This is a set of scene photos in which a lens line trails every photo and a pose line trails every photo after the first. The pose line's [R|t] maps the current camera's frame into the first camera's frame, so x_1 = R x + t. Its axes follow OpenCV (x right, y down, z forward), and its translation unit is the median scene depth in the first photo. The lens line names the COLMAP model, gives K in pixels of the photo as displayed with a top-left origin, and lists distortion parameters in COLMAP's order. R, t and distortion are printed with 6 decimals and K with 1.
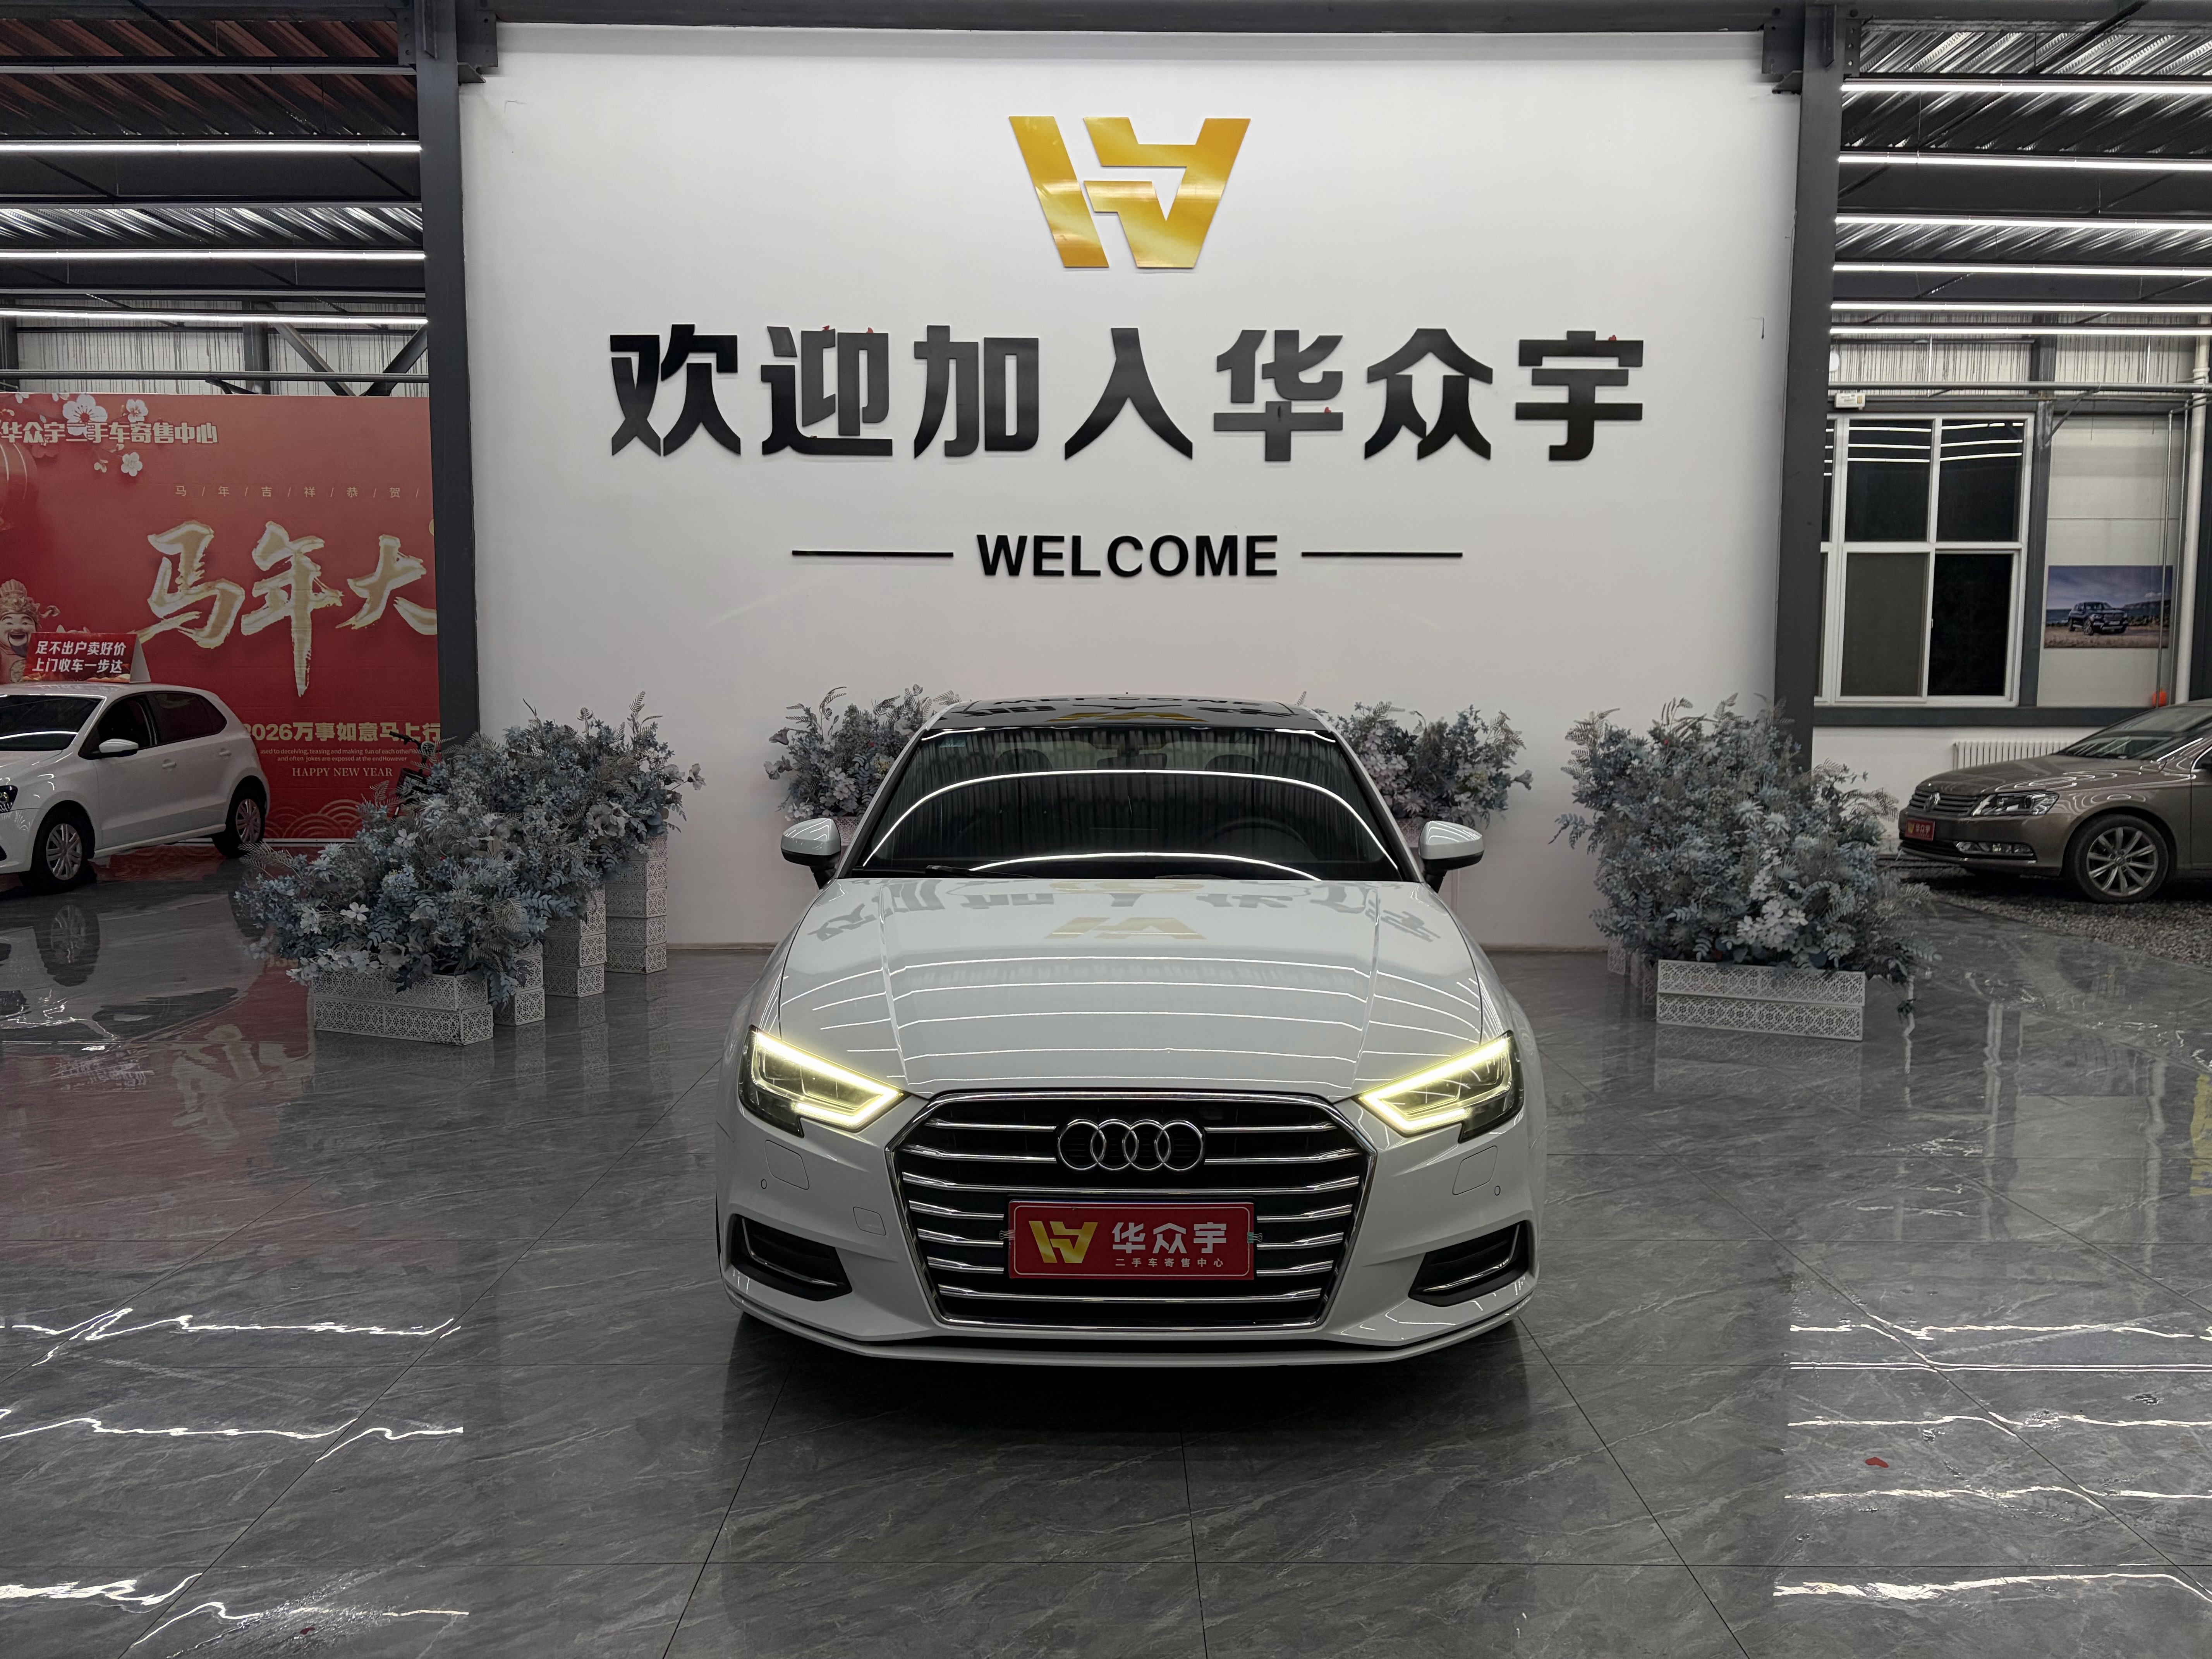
lens RADIAL K [[1649.8, 0, 1101.4], [0, 1649.8, 847.8], [0, 0, 1]] dist [0.048850, -0.046565]
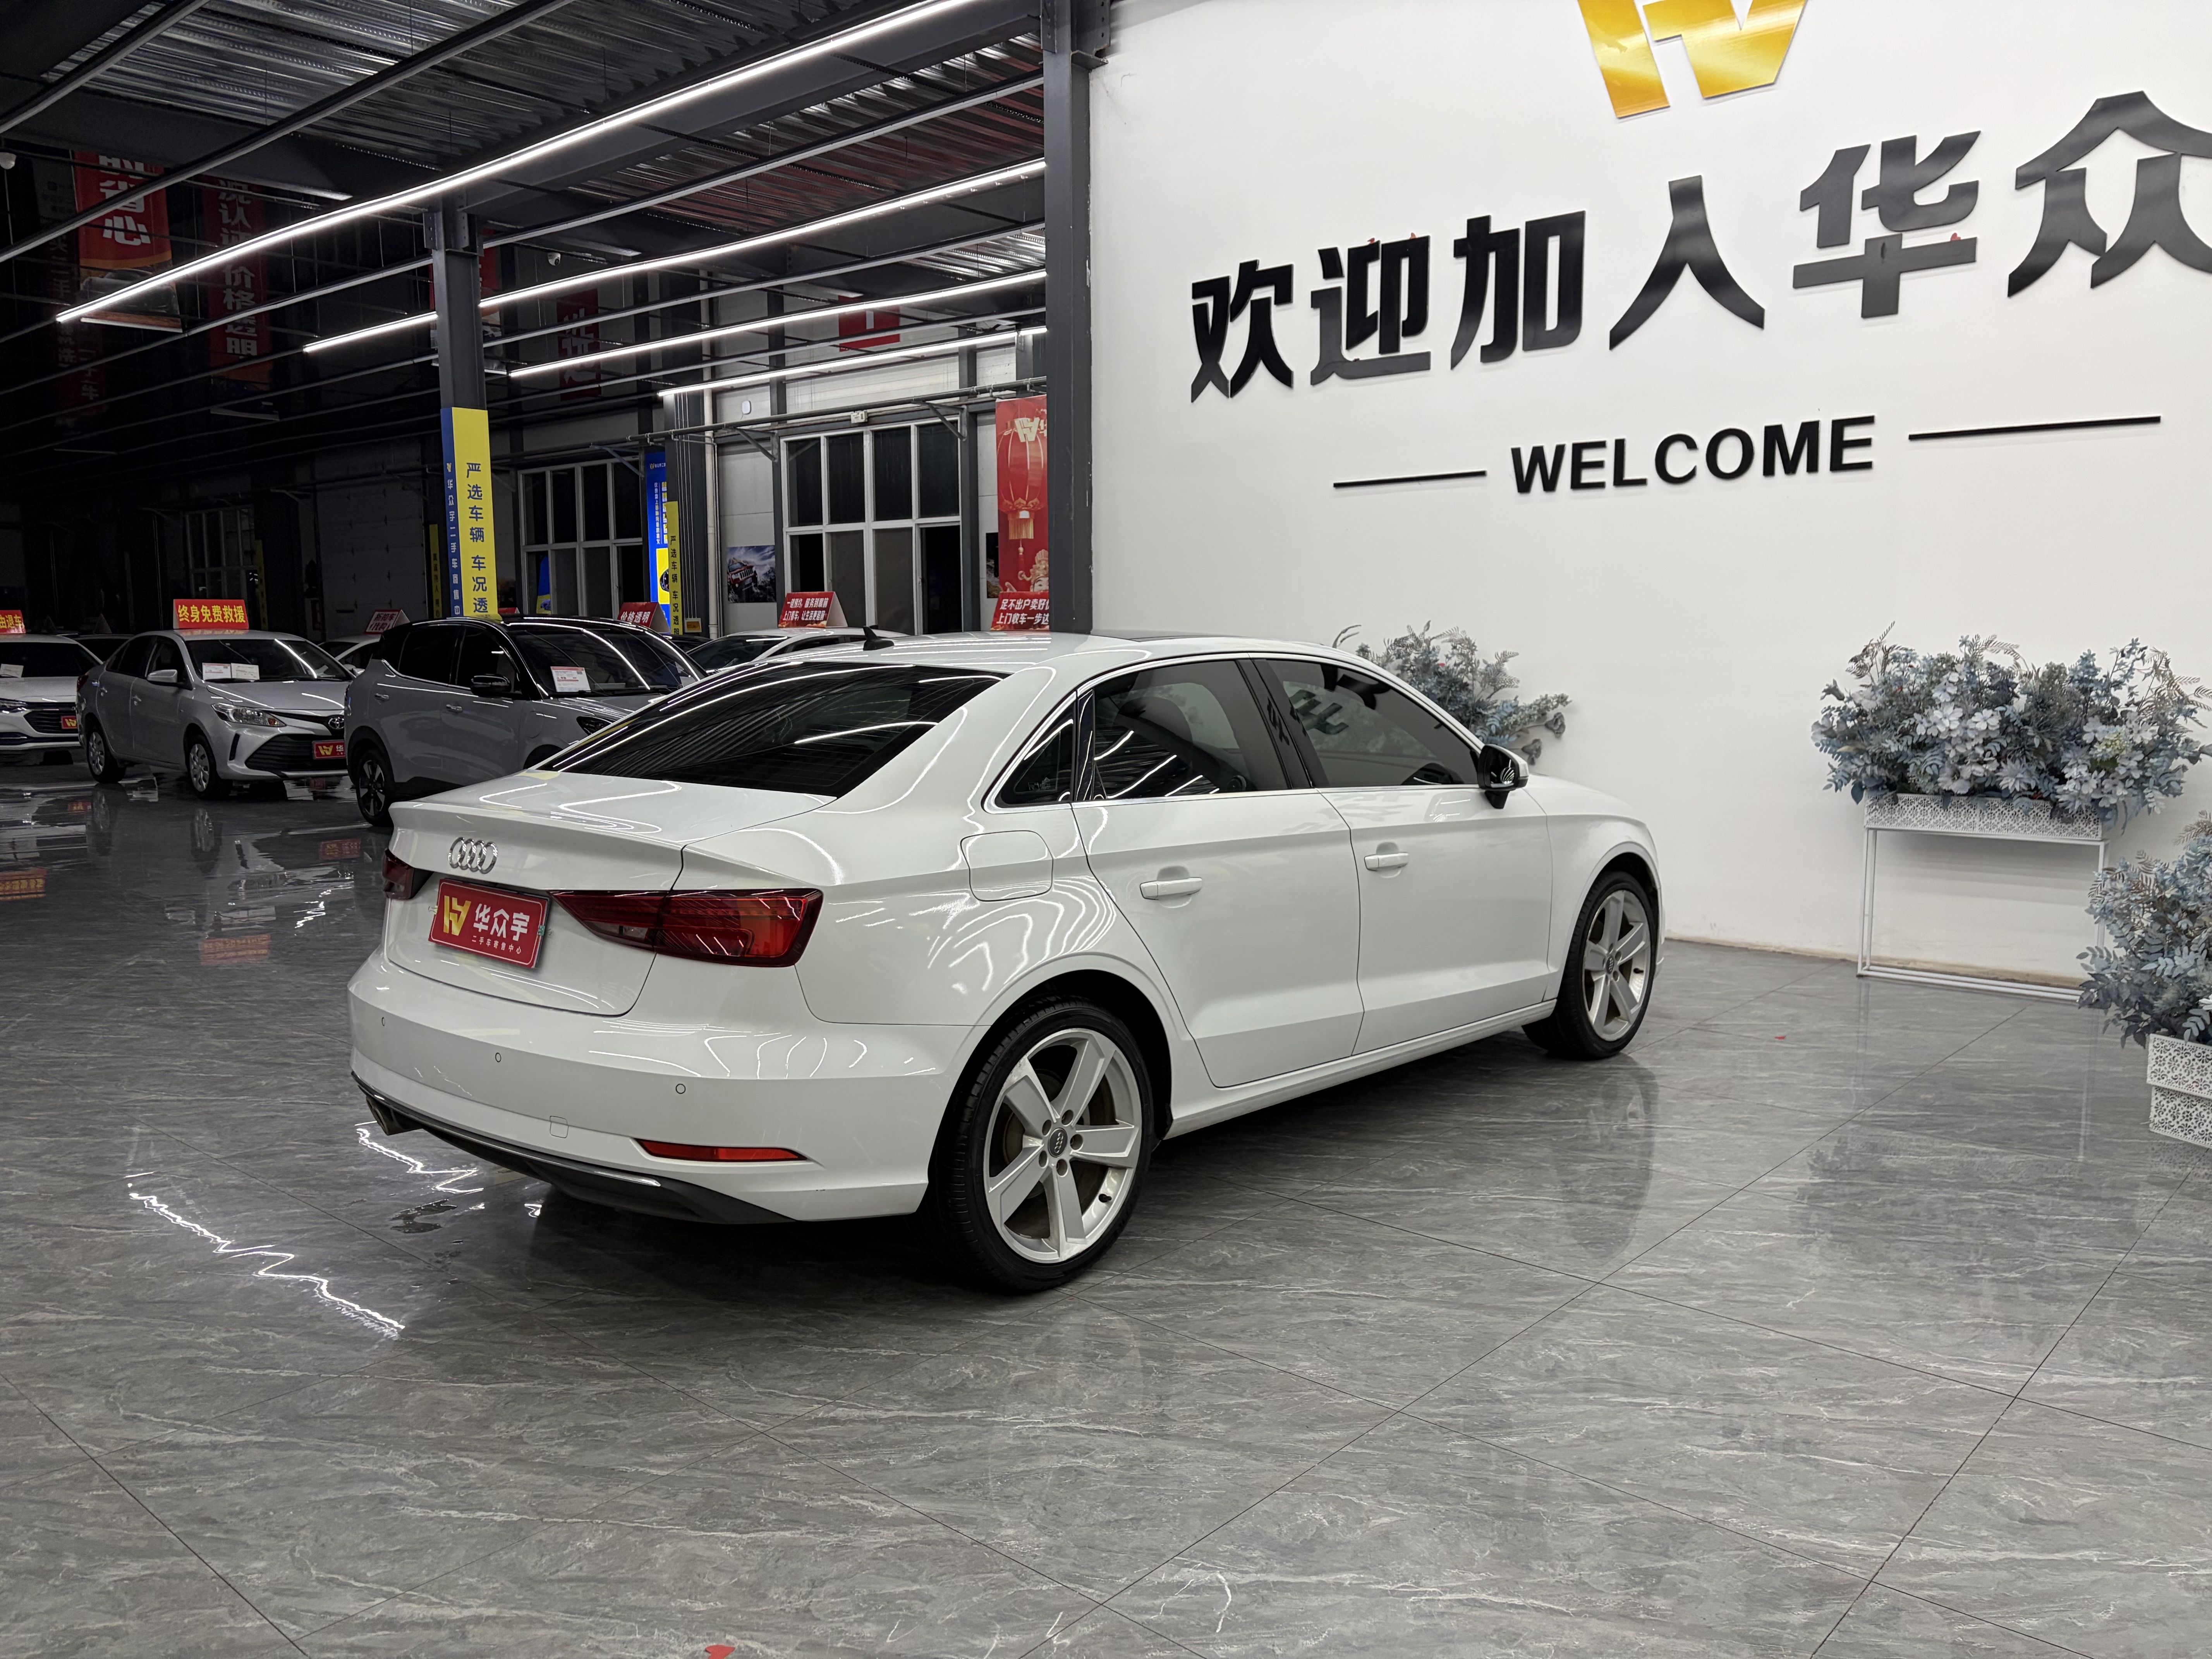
lens RADIAL K [[1649.8, 0, 1098.4], [0, 1649.8, 835.0], [0, 0, 1]] dist [0.048850, -0.046565]
pose [[0.744733, 0.072875, -0.663371, 0.365674], [-0.054530, 0.997341, 0.048346, -0.014501], [0.665131, 0.000169, 0.746727, 0.193835]]
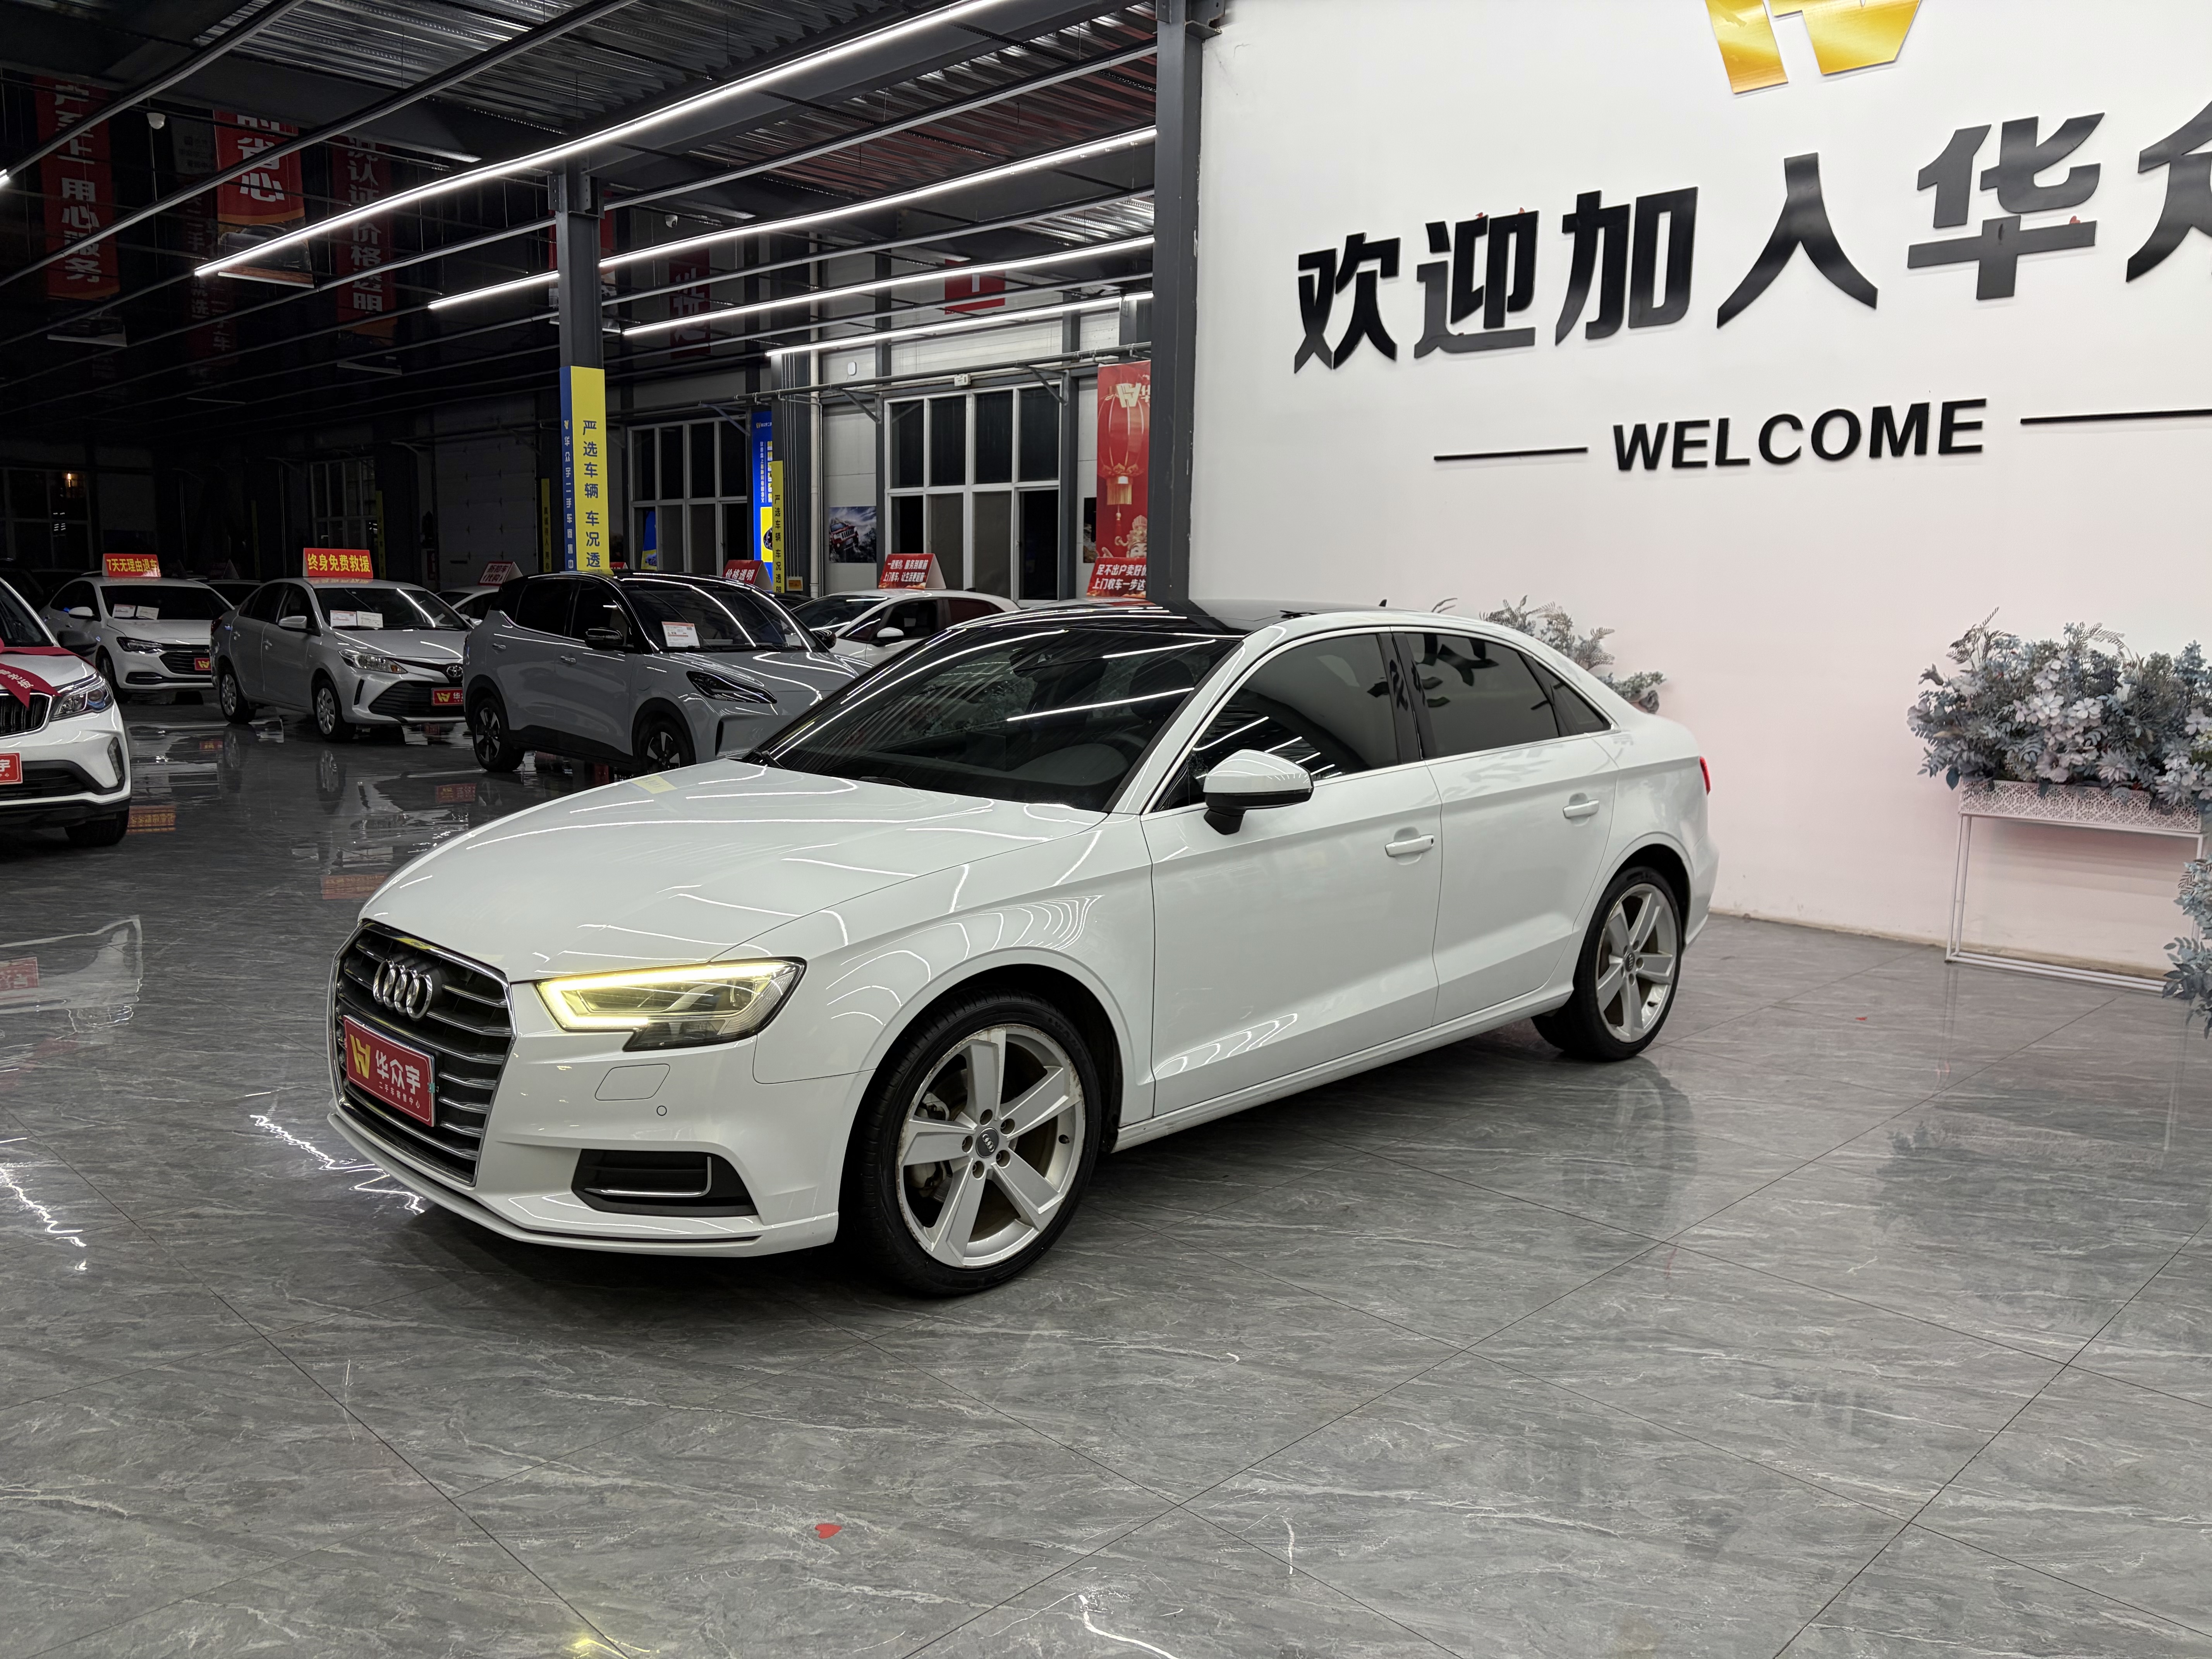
lens RADIAL K [[1649.8, 0, 1097.9], [0, 1649.8, 833.6], [0, 0, 1]] dist [0.048850, -0.046565]
pose [[0.706036, 0.107668, -0.699943, 0.377733], [-0.080380, 0.994172, 0.071847, -0.014150], [0.703599, 0.005535, 0.710575, 0.177600]]
